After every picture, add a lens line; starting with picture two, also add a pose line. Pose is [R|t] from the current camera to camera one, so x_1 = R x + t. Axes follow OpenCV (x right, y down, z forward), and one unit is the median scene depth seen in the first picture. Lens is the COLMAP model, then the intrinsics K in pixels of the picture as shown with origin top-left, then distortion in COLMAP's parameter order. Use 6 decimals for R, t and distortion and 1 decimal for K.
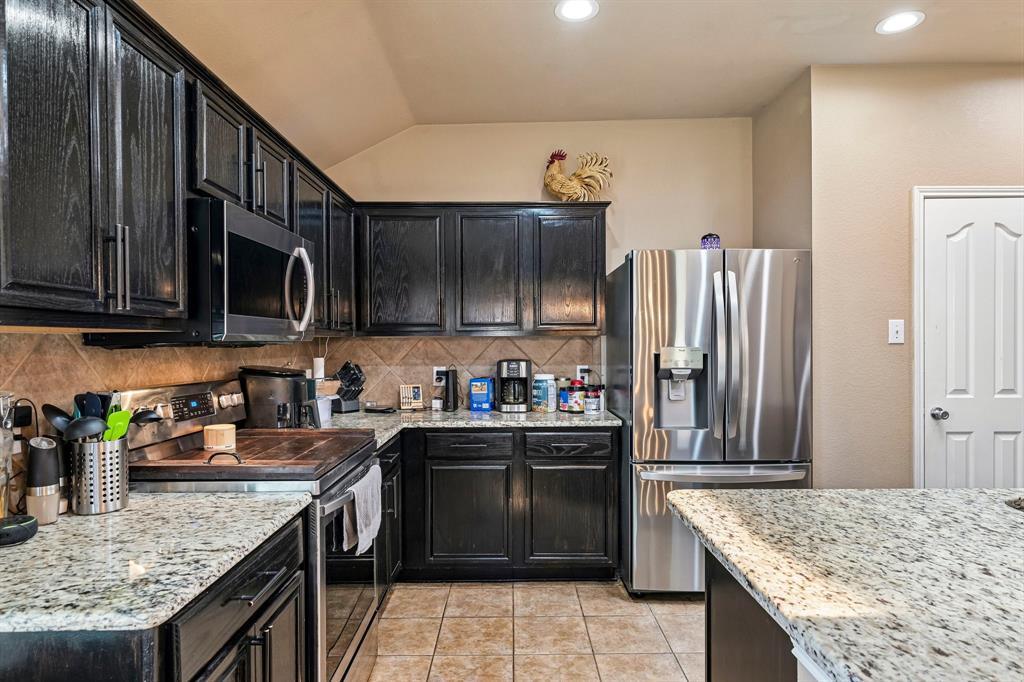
lens RADIAL K [[589.9, 0, 512.0], [0, 589.9, 341.0], [0, 0, 1]] dist [-0.002542, -0.001482]
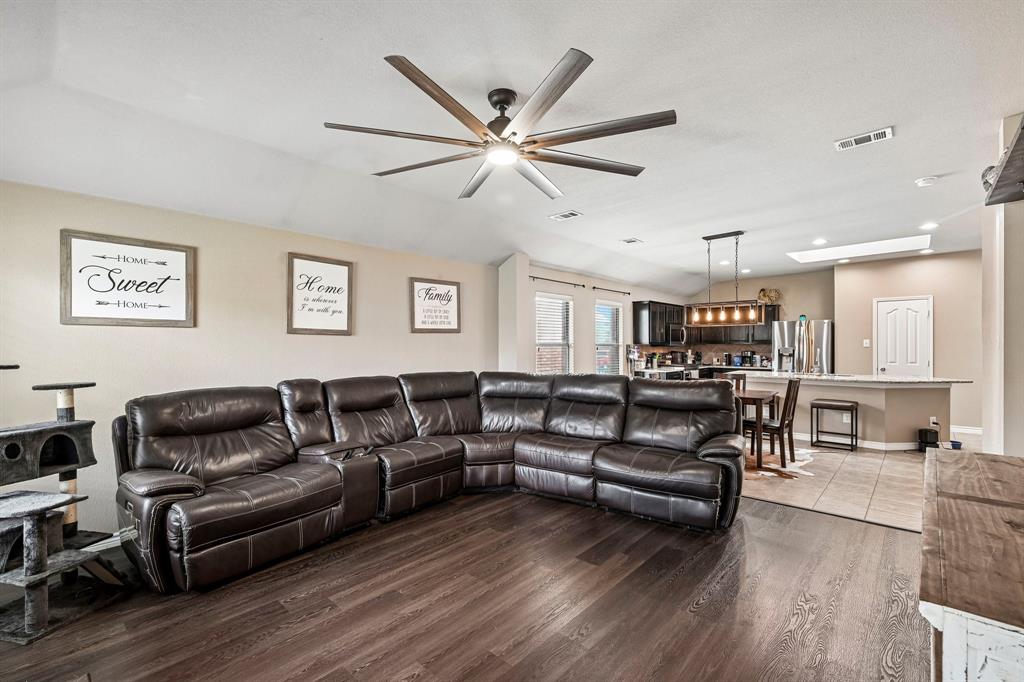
lens RADIAL K [[466.1, 0, 512.0], [0, 466.1, 341.0], [0, 0, 1]] dist [0.022341, 0.000139]
pose [[0.745958, -0.001329, -0.665991, 0.929128], [-0.001231, 0.999994, -0.003375, -0.018026], [0.665991, 0.003337, 0.745952, -2.263060]]
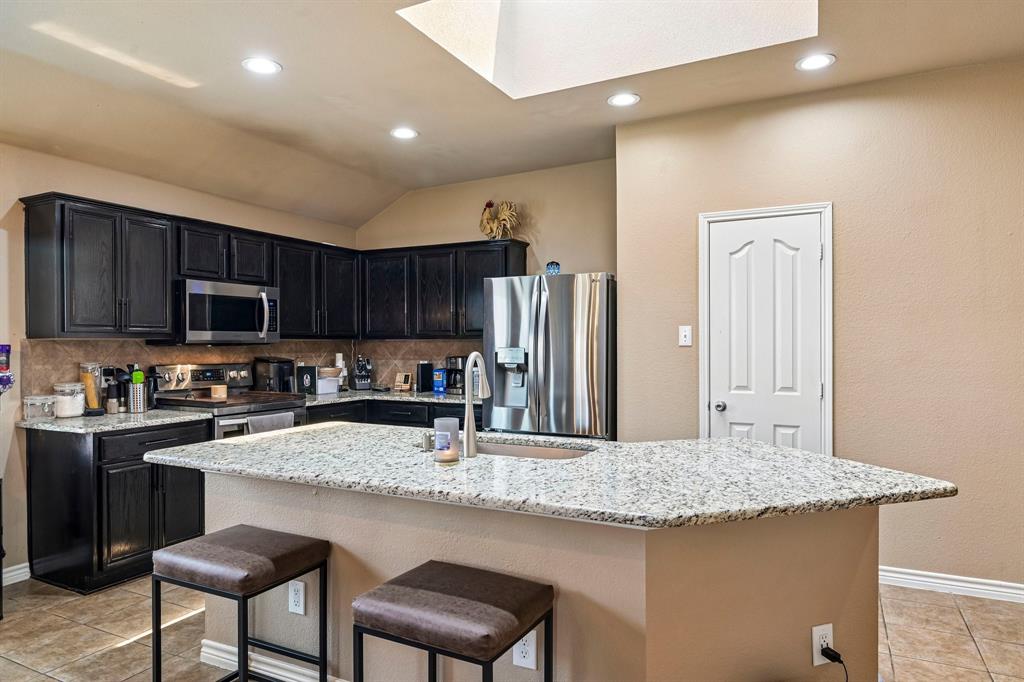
lens RADIAL K [[645.9, 0, 512.0], [0, 645.9, 341.0], [0, 0, 1]] dist [0.001418, 0.000930]
pose [[0.889506, 0.001552, -0.456921, 0.940031], [-0.001500, 0.999999, 0.000475, -0.005920], [0.456921, 0.000263, 0.889507, -0.331299]]
